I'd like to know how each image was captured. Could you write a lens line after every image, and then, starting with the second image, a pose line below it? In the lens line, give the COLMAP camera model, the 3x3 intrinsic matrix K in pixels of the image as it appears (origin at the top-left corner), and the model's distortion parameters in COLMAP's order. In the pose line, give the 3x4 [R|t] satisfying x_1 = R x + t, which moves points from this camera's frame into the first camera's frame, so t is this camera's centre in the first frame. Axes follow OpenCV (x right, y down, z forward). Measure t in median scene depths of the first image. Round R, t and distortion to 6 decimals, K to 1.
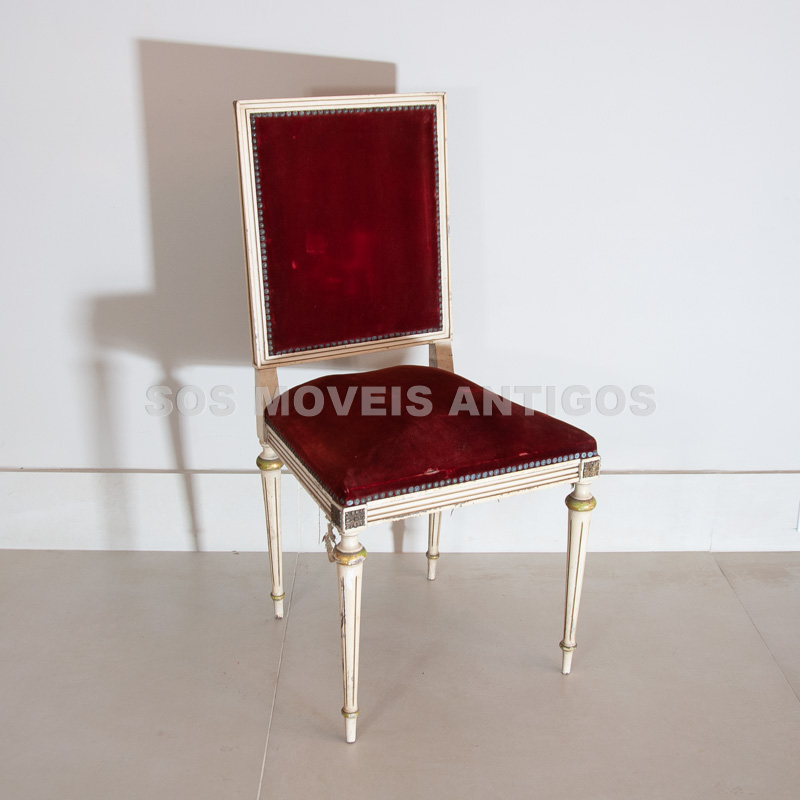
lens RADIAL K [[1474.6, 0, 400.0], [0, 1474.6, 400.0], [0, 0, 1]] dist [-0.178697, -0.329769]
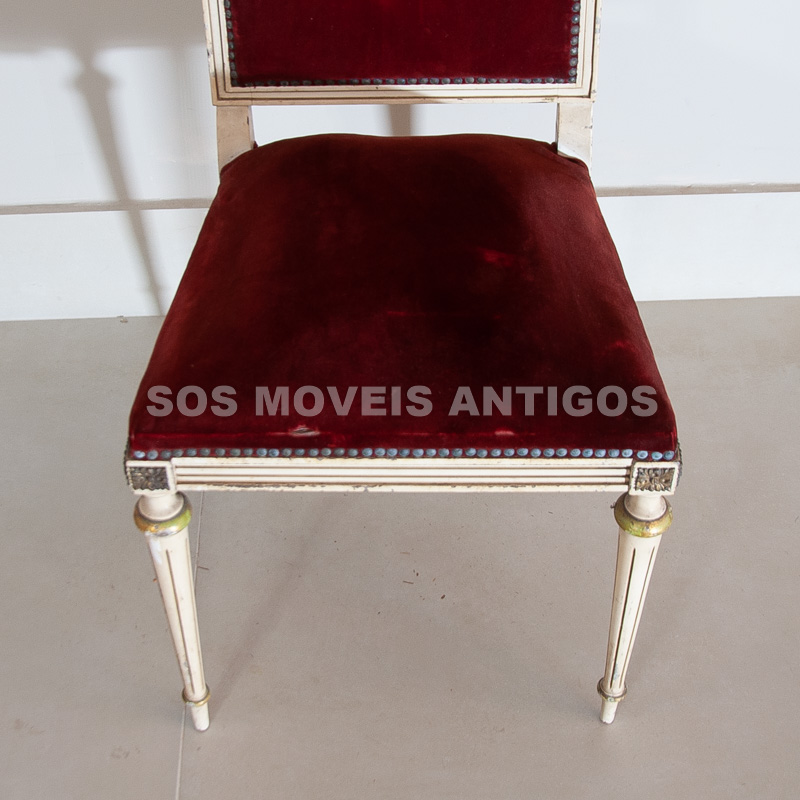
lens RADIAL K [[1474.6, 0, 400.0], [0, 1474.6, 400.0], [0, 0, 1]] dist [-0.178697, -0.329769]
pose [[0.858818, 0.323034, -0.397594, 0.238702], [-0.120911, 0.882016, 0.455442, -0.192517], [0.497808, -0.343069, 0.796550, 0.536907]]
